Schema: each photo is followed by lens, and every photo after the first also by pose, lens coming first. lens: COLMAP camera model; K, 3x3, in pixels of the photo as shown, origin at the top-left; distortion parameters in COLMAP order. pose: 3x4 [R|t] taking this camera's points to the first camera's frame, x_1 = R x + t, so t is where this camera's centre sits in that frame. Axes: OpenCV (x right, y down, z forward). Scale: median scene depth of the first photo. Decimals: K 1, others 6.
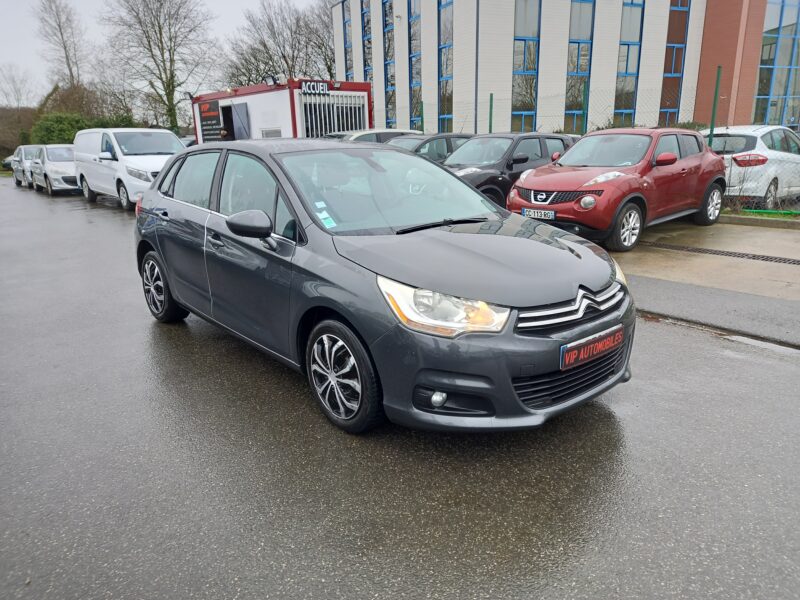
lens RADIAL K [[571.8, 0, 403.9], [0, 571.8, 299.6], [0, 0, 1]] dist [0.062011, -0.039657]
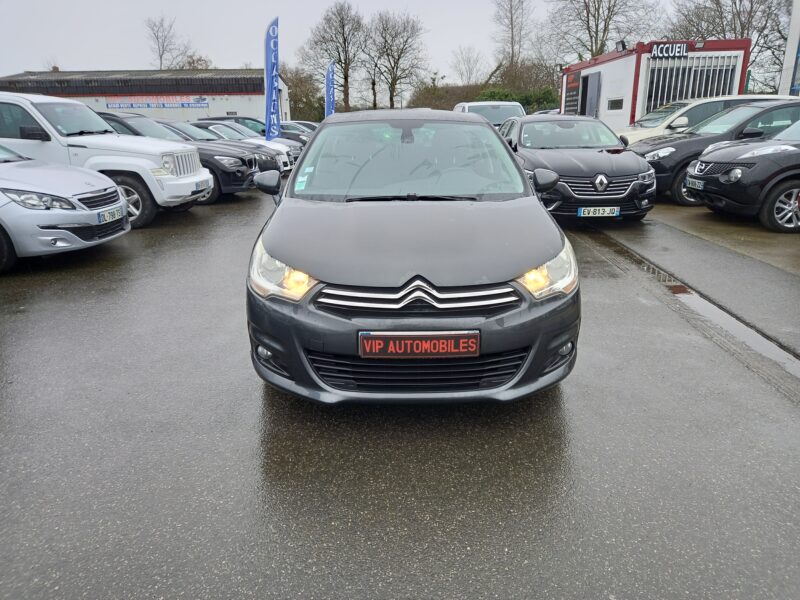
lens RADIAL K [[571.8, 0, 405.4], [0, 571.8, 299.5], [0, 0, 1]] dist [0.062011, -0.039657]
pose [[0.774978, 0.197396, -0.600369, 0.142566], [-0.169959, 0.980069, 0.102849, -0.013004], [0.608706, 0.022333, 0.793082, 0.046619]]
